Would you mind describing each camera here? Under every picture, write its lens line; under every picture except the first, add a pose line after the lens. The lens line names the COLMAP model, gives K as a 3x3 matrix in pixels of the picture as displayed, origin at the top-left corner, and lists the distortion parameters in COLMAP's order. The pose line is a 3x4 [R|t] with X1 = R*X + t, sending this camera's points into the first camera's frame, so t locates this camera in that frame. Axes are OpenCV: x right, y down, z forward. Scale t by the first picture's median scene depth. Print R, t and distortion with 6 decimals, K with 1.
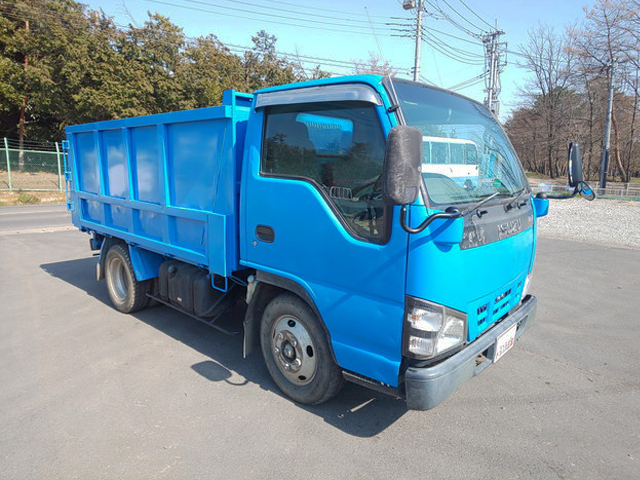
lens RADIAL K [[406.6, 0, 320.1], [0, 406.6, 242.2], [0, 0, 1]] dist [0.002905, -0.012974]
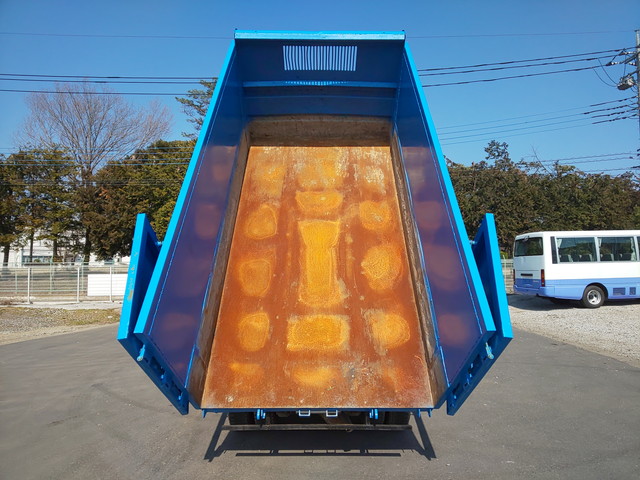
lens RADIAL K [[406.6, 0, 326.7], [0, 406.6, 250.8], [0, 0, 1]] dist [0.002905, -0.012974]
pose [[0.764553, -0.050041, -0.642615, 0.264273], [-0.096256, 0.976938, -0.190595, -0.000094], [0.637333, 0.207576, 0.742105, 0.005800]]
